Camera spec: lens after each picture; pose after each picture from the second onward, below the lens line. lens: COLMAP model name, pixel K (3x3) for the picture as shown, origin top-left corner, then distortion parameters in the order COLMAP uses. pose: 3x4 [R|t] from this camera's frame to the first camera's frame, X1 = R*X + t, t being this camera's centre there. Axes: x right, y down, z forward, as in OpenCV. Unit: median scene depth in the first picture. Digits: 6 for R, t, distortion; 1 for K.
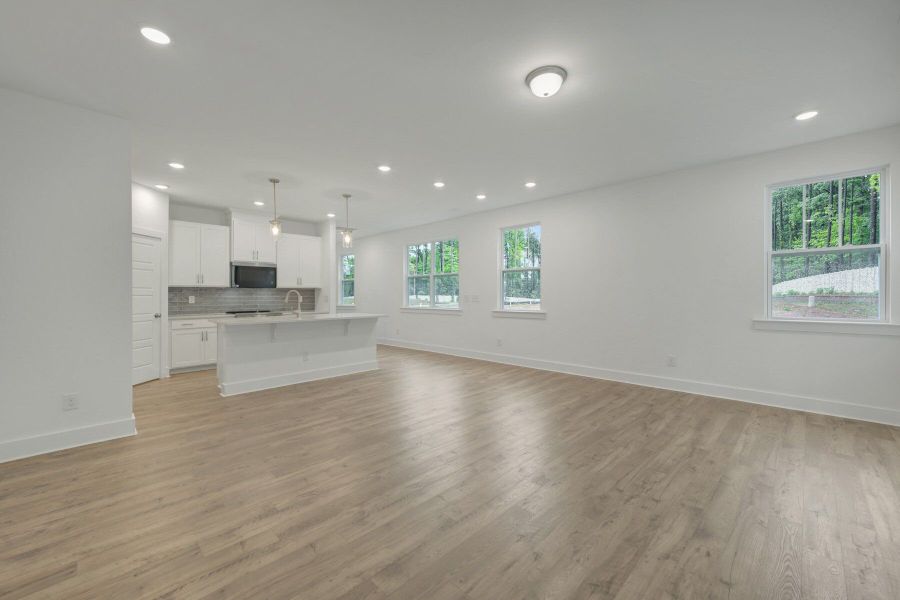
lens RADIAL K [[348.7, 0, 451.1], [0, 348.7, 295.8], [0, 0, 1]] dist [-0.000002, -0.000083]
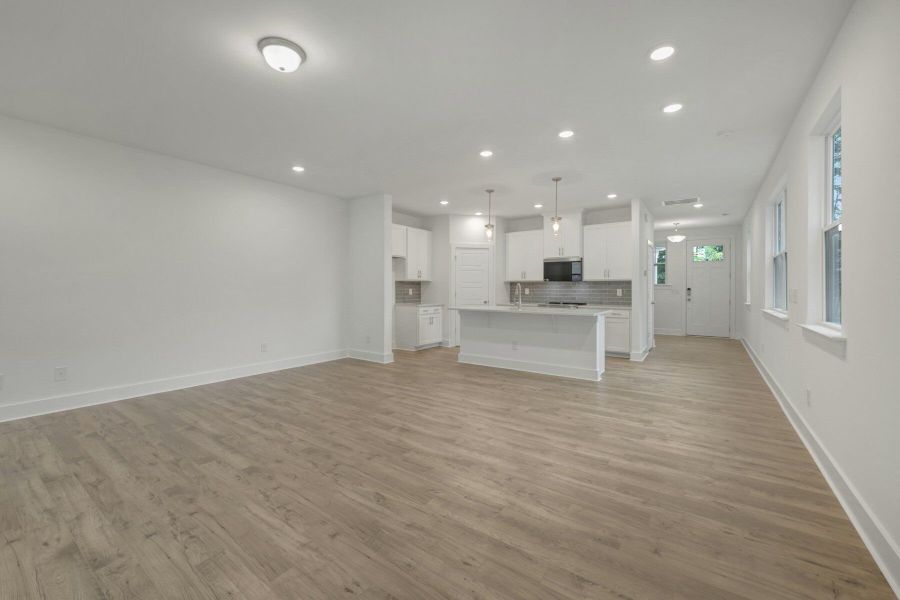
lens RADIAL K [[370.3, 0, 474.2], [0, 370.3, 287.5], [0, 0, 1]] dist [-0.001891, 0.000562]
pose [[0.198090, 0.001459, -0.980183, 0.573837], [-0.004737, 0.999989, 0.000531, -0.003114], [0.980172, 0.004538, 0.198095, 0.564768]]
